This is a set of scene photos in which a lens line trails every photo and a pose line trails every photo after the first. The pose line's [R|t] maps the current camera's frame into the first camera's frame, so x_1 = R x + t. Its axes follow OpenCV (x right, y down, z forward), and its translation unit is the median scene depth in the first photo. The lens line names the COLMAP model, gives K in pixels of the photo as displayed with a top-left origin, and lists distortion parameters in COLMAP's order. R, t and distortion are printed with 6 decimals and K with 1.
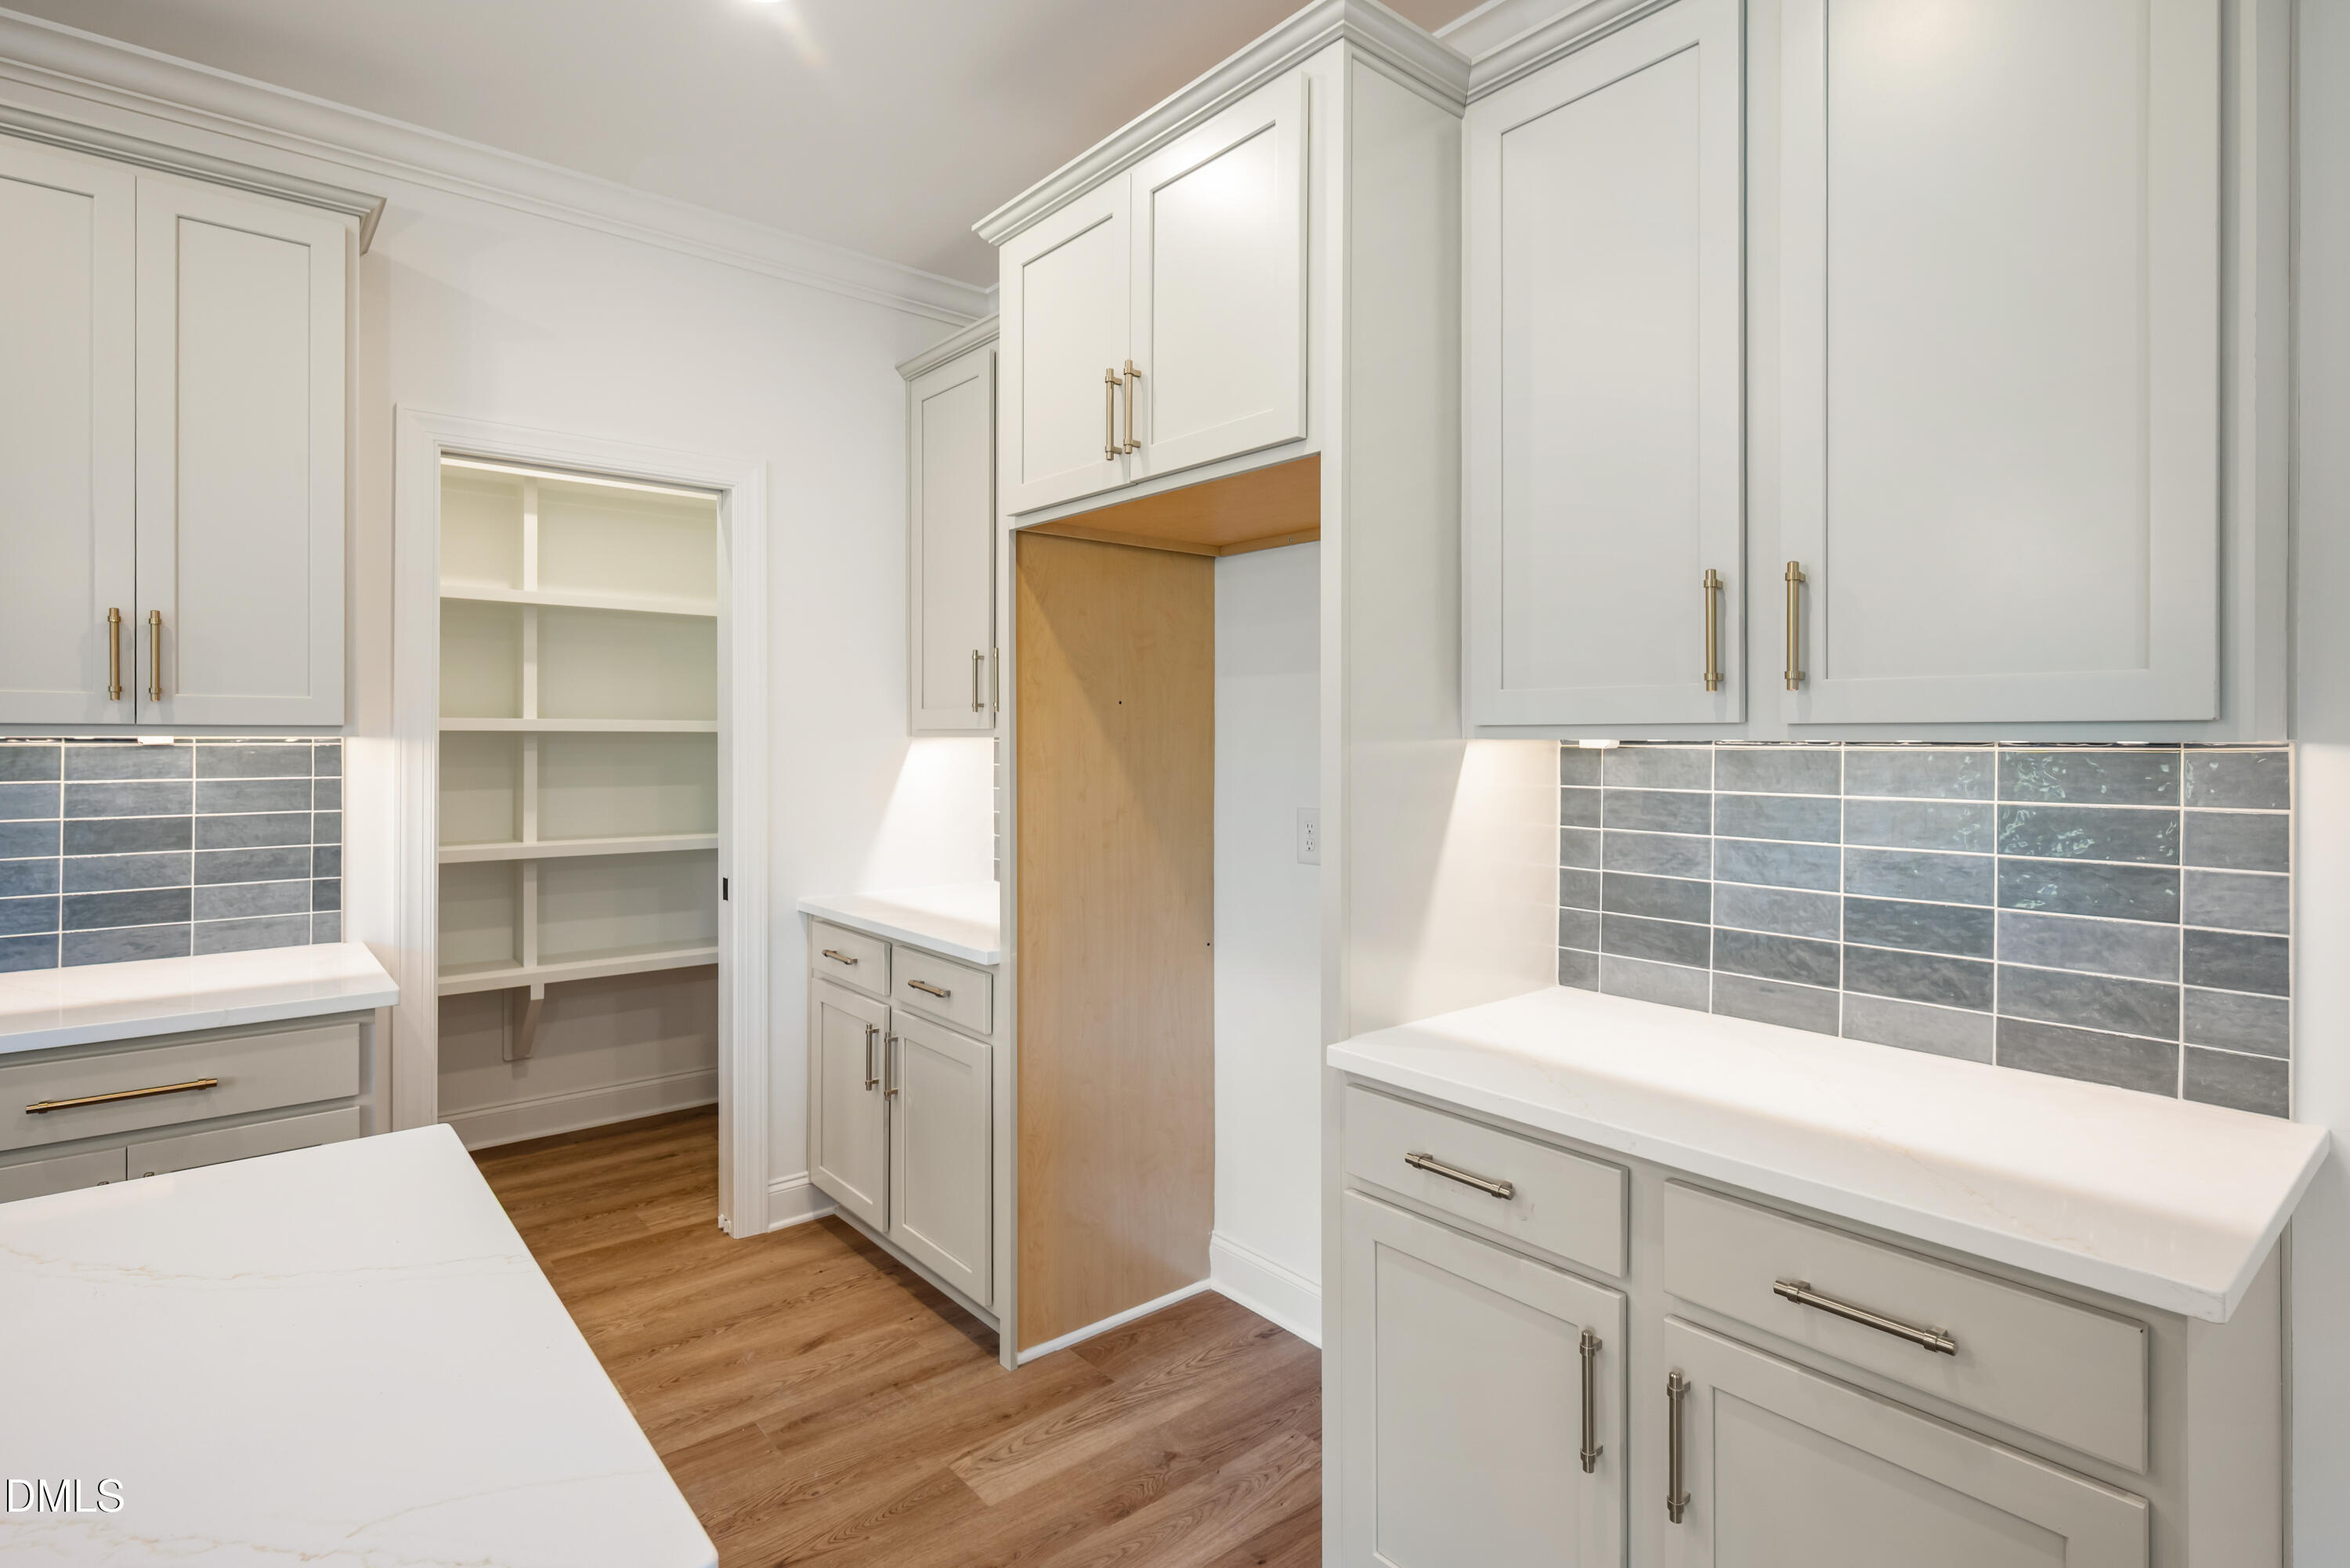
lens RADIAL K [[1168.3, 0, 1189.2], [0, 1168.3, 738.1], [0, 0, 1]] dist [-0.005168, 0.001754]
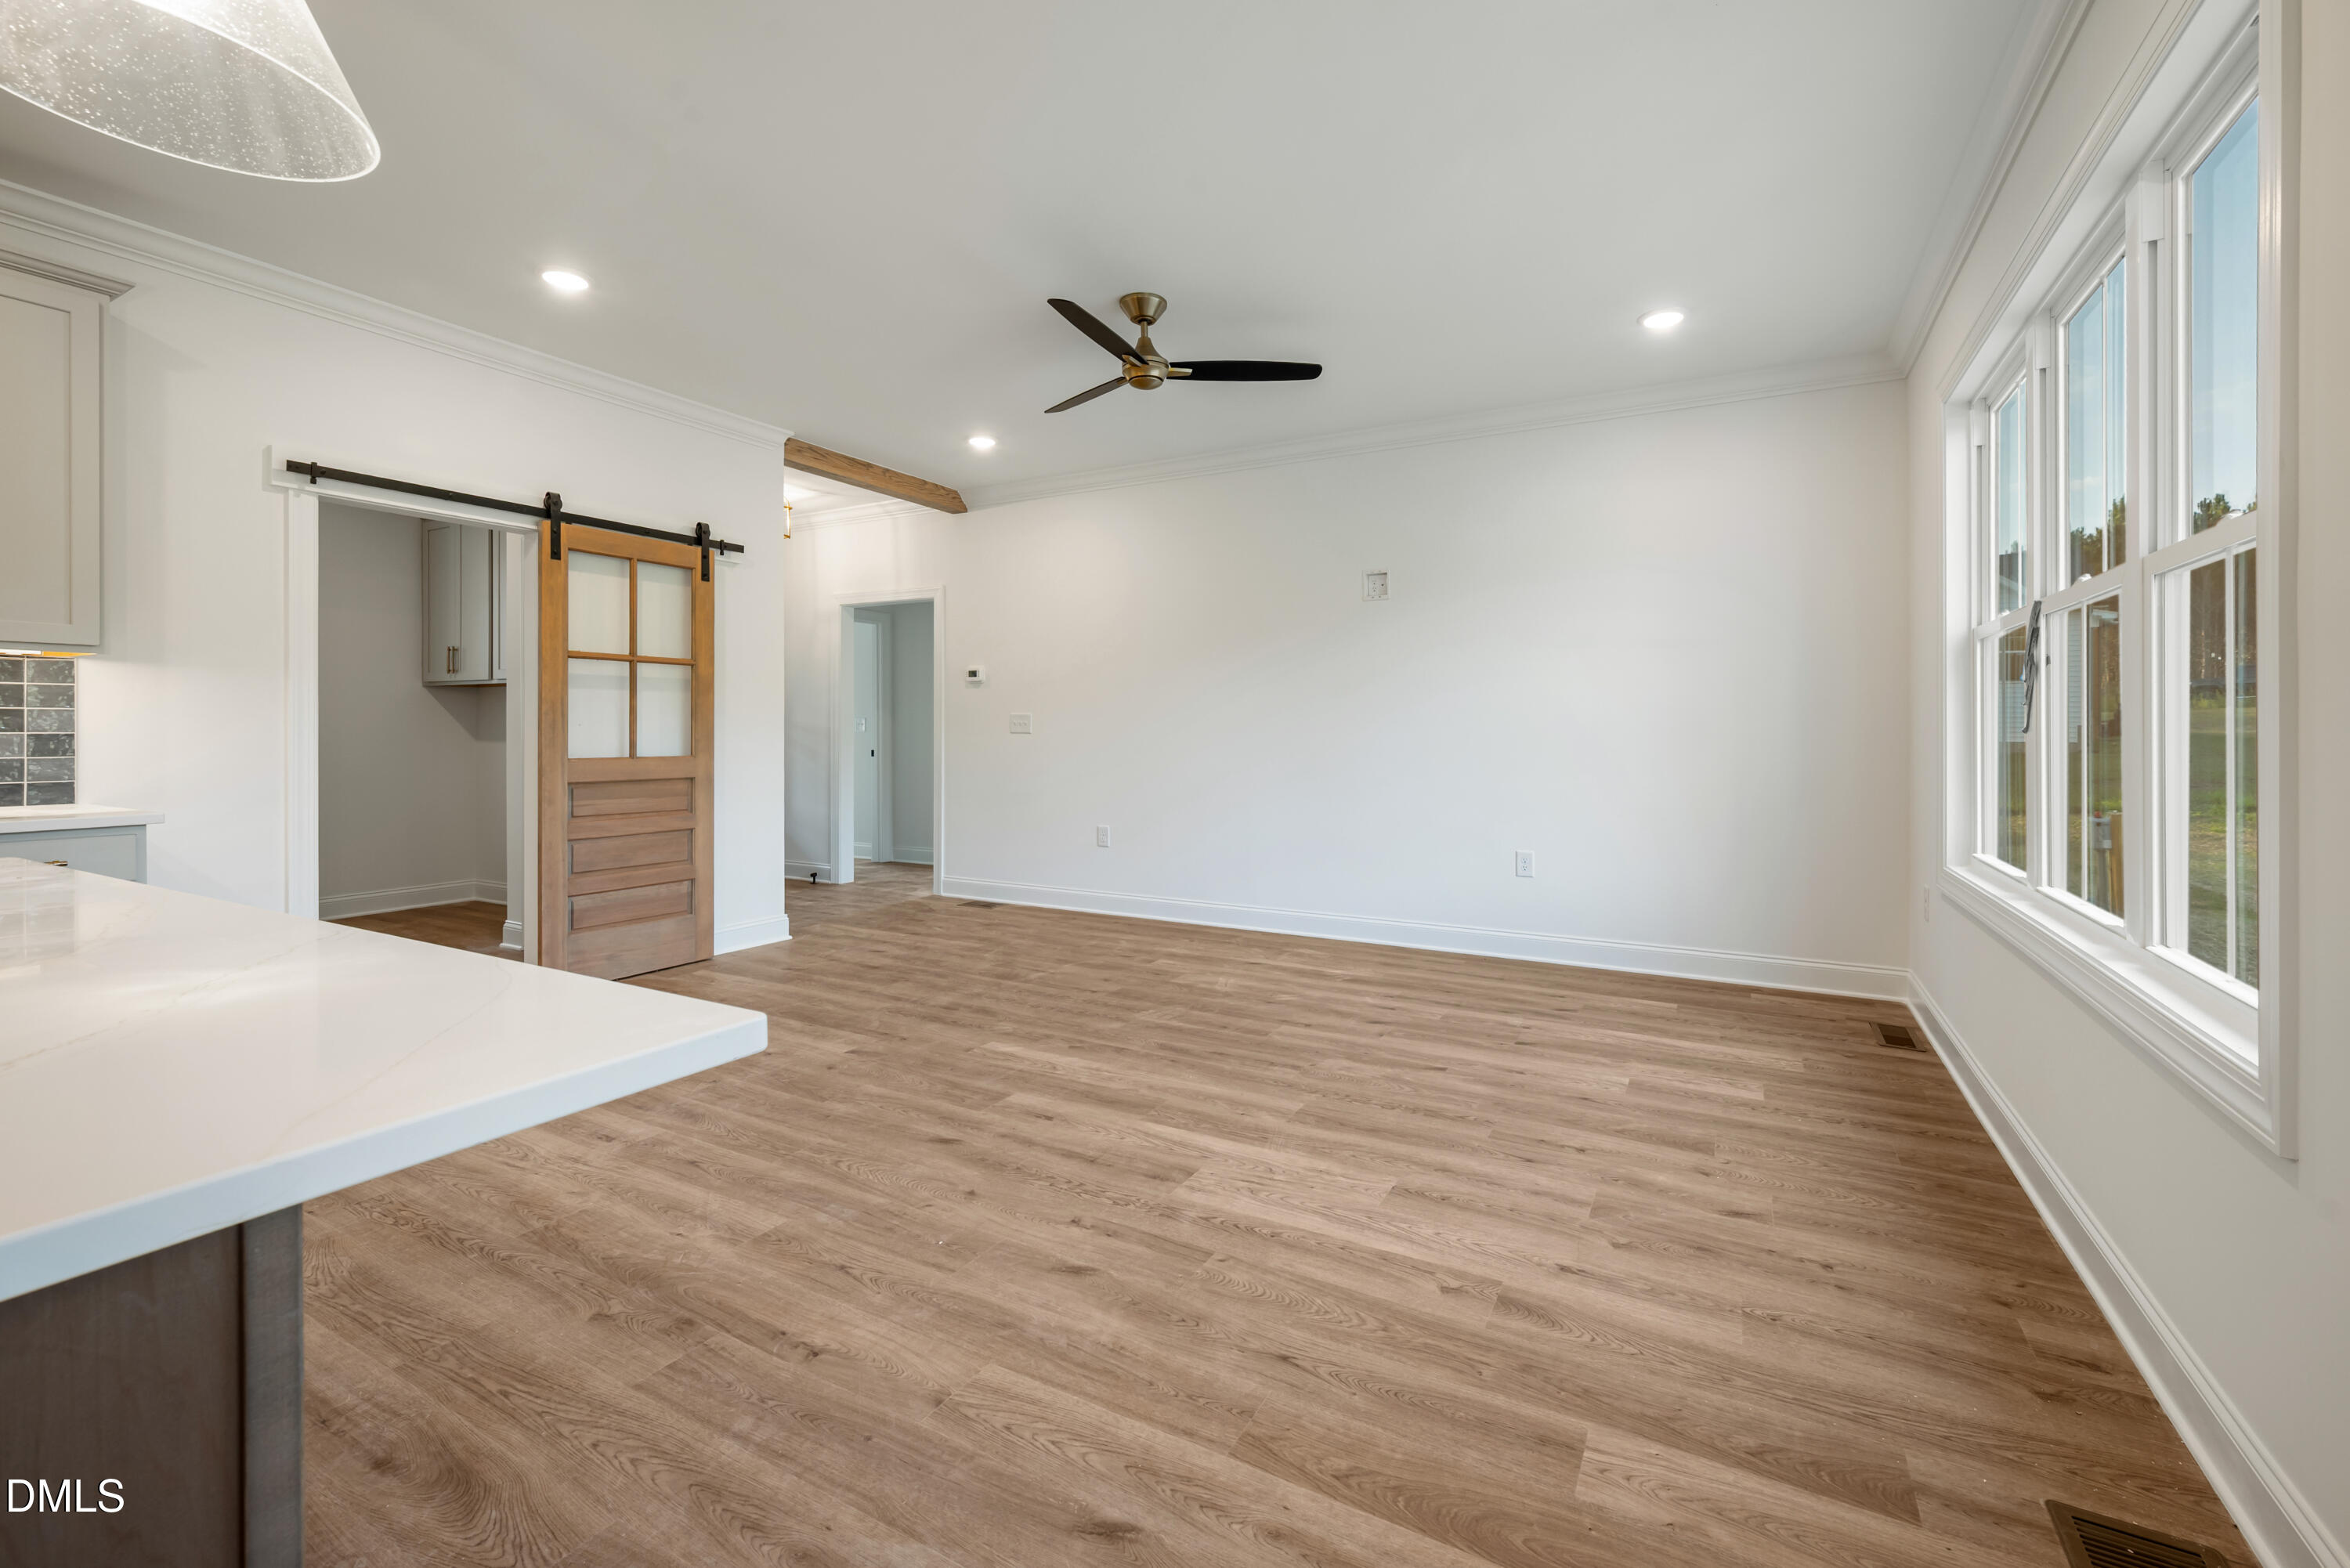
lens RADIAL K [[987.4, 0, 1194.3], [0, 987.4, 727.4], [0, 0, 1]] dist [-0.001864, -0.000488]
pose [[-0.363074, 0.000871, 0.931760, -1.195877], [0.002239, 0.999997, -0.000062, 0.098959], [-0.931758, 0.002064, -0.363075, -0.313090]]
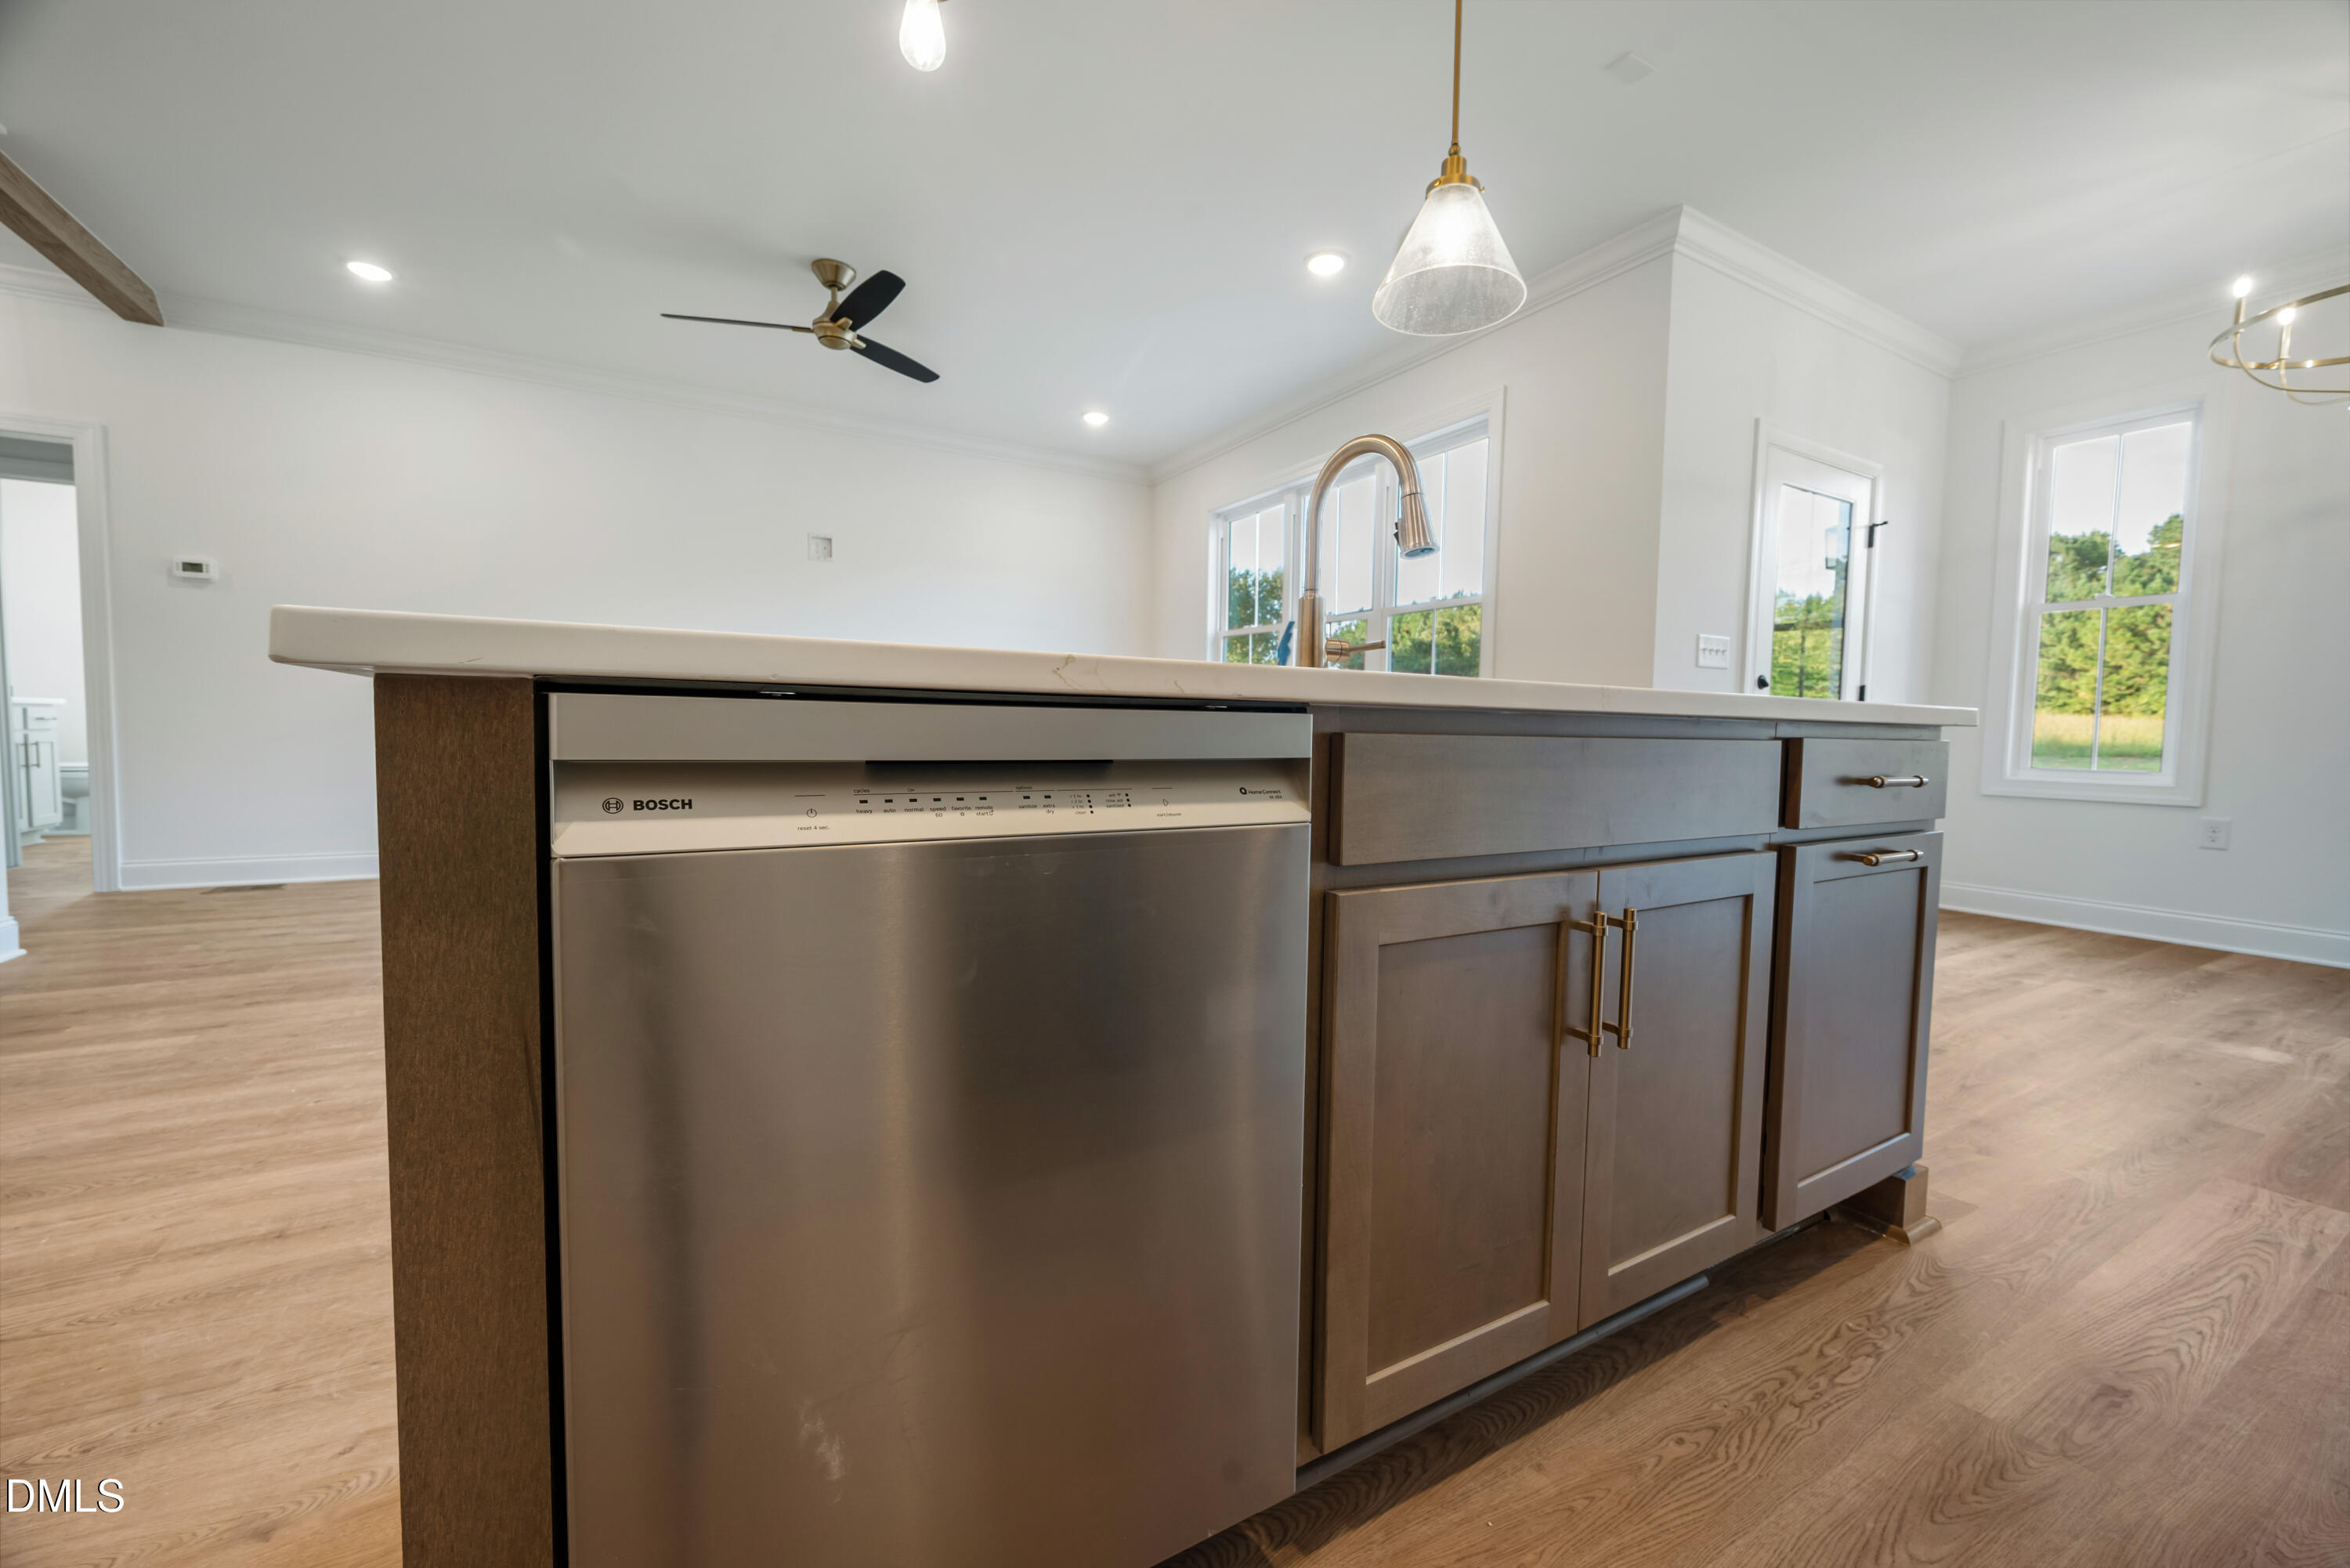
lens RADIAL K [[950.6, 0, 1175.3], [0, 950.6, 764.2], [0, 0, 1]] dist [-0.003515, 0.000314]
pose [[-0.985108, -0.025234, 0.170077, -0.592269], [-0.018815, 0.999052, 0.039249, 0.226774], [-0.170906, 0.035464, -0.984649, 0.805606]]
